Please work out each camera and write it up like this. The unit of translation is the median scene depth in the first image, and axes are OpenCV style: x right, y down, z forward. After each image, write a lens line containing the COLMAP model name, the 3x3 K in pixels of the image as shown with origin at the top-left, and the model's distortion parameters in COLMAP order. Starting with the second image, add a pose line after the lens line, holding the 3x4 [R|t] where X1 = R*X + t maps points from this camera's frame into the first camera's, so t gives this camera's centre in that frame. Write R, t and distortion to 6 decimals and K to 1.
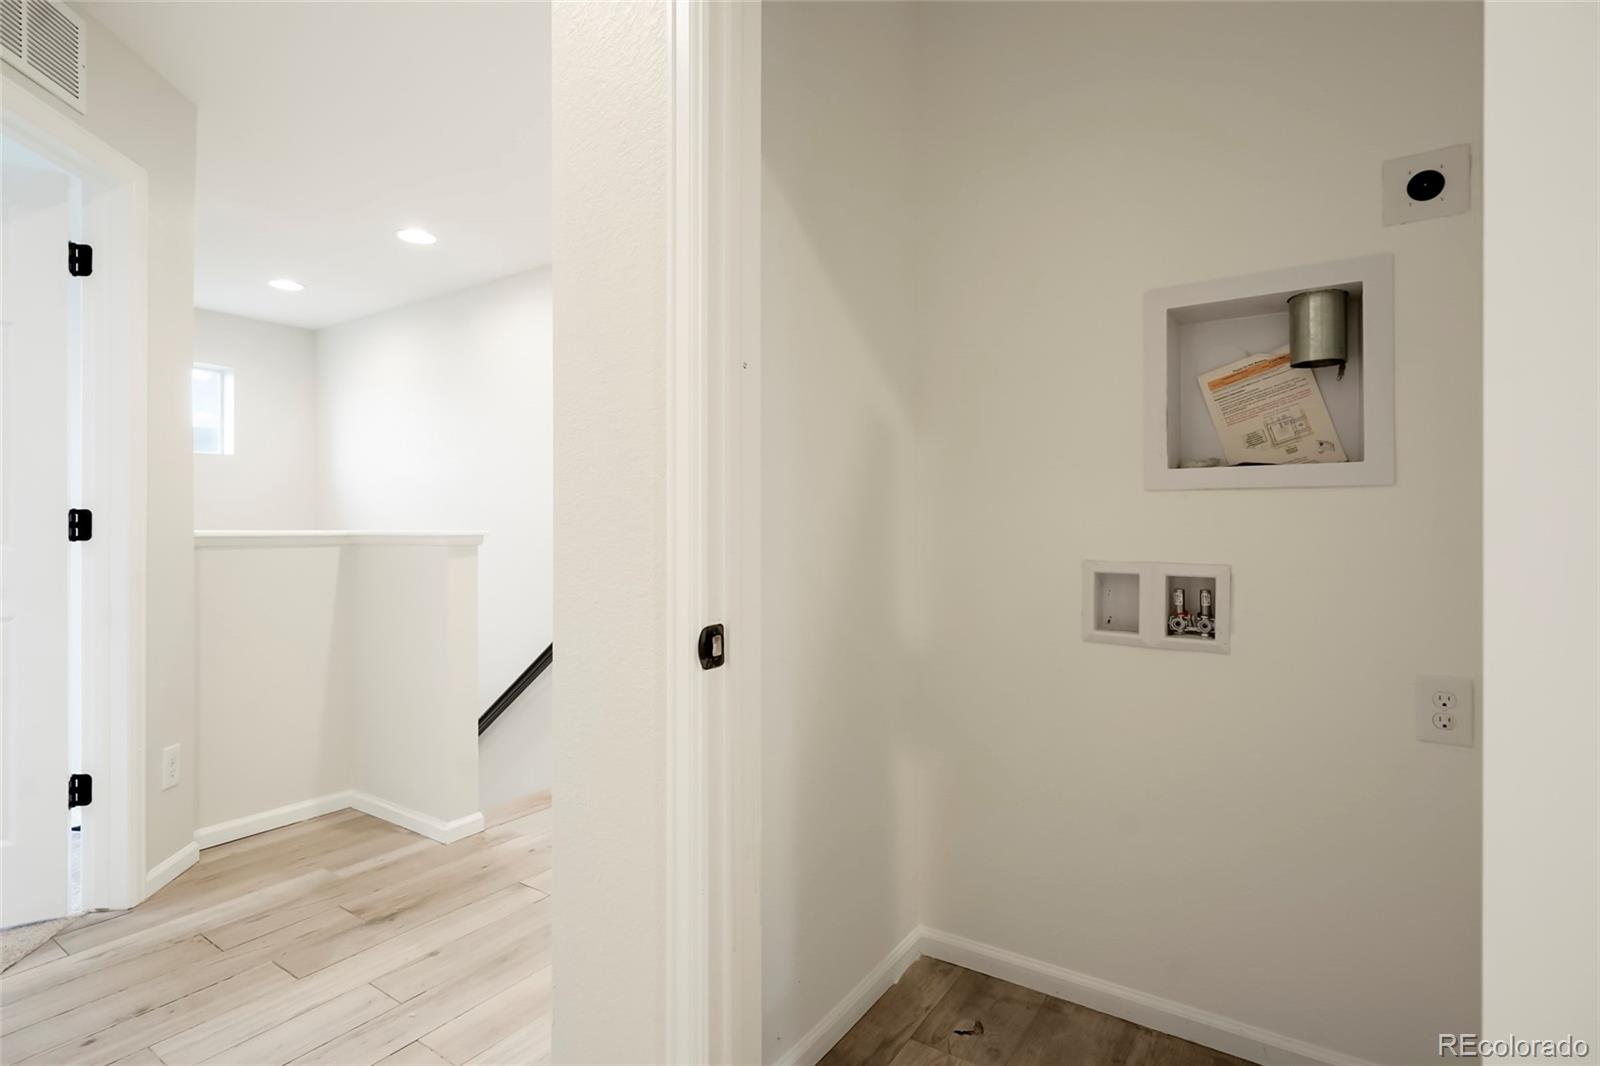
lens RADIAL K [[784.6, 0, 797.9], [0, 784.6, 531.5], [0, 0, 1]] dist [0.001167, 0.000918]
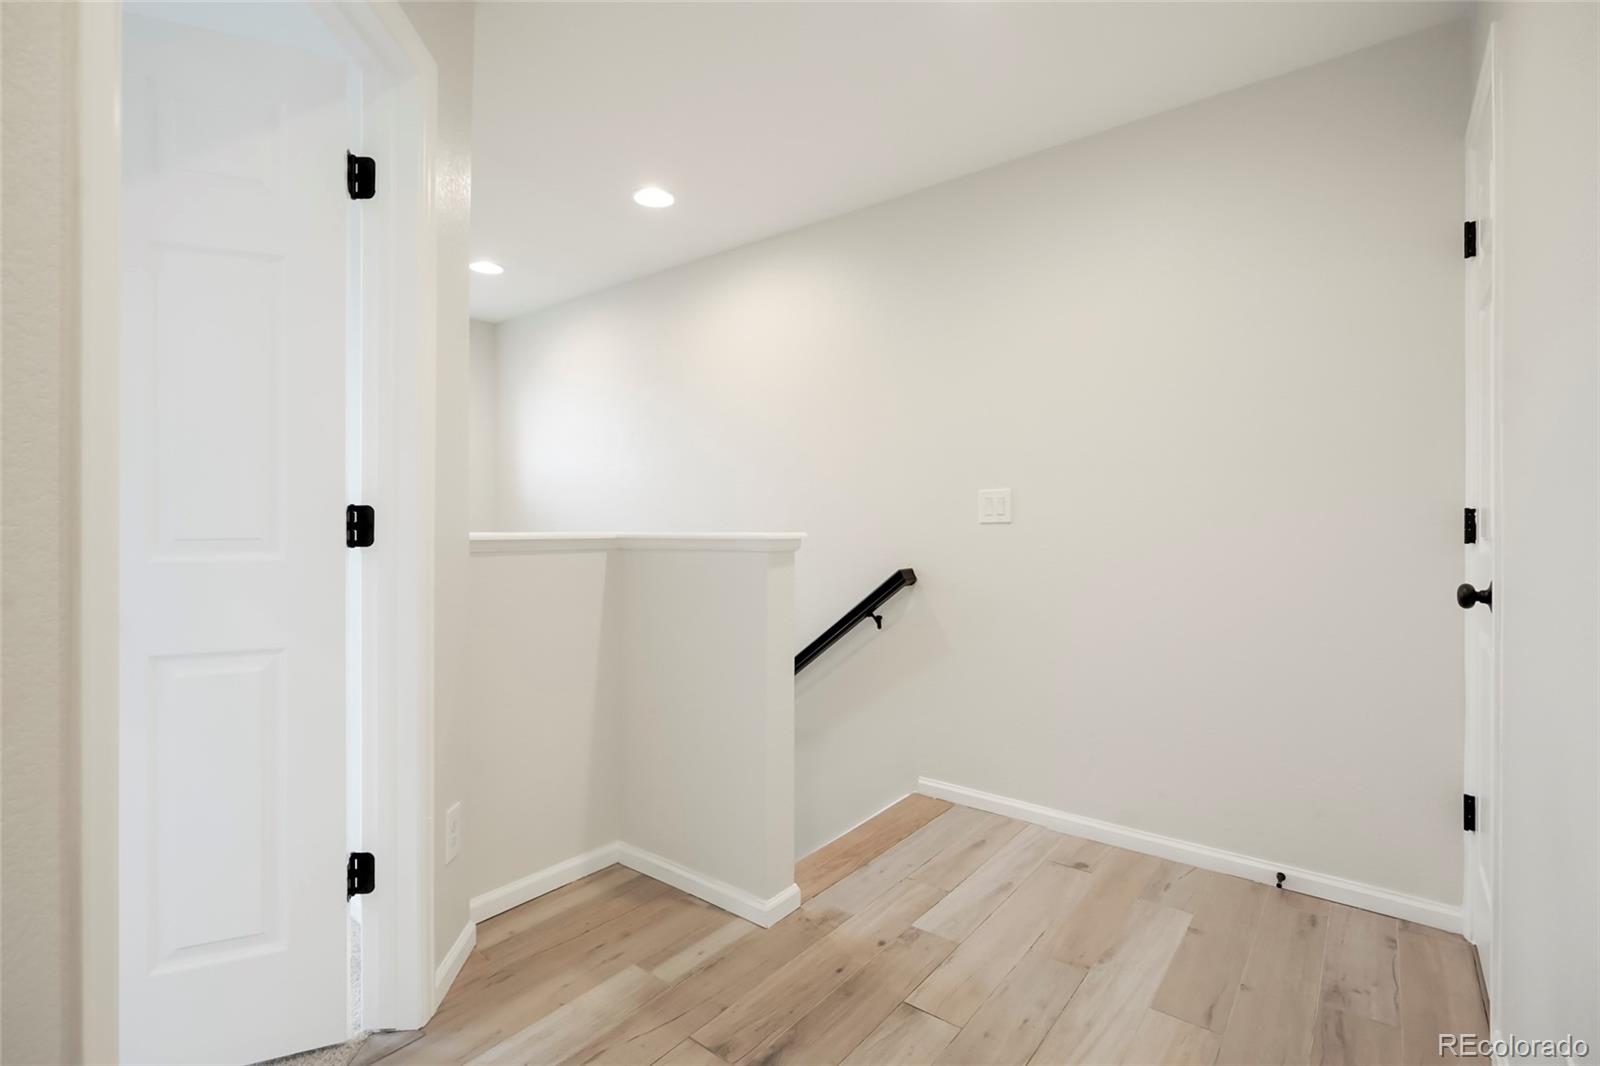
lens RADIAL K [[729.0, 0, 800.0], [0, 729.0, 533.0], [0, 0, 1]] dist [0.002230, 0.000681]
pose [[0.997598, 0.000017, -0.069273, -0.373051], [0.000118, 0.999998, 0.001934, -0.002446], [0.069272, -0.001937, 0.997596, 0.274716]]
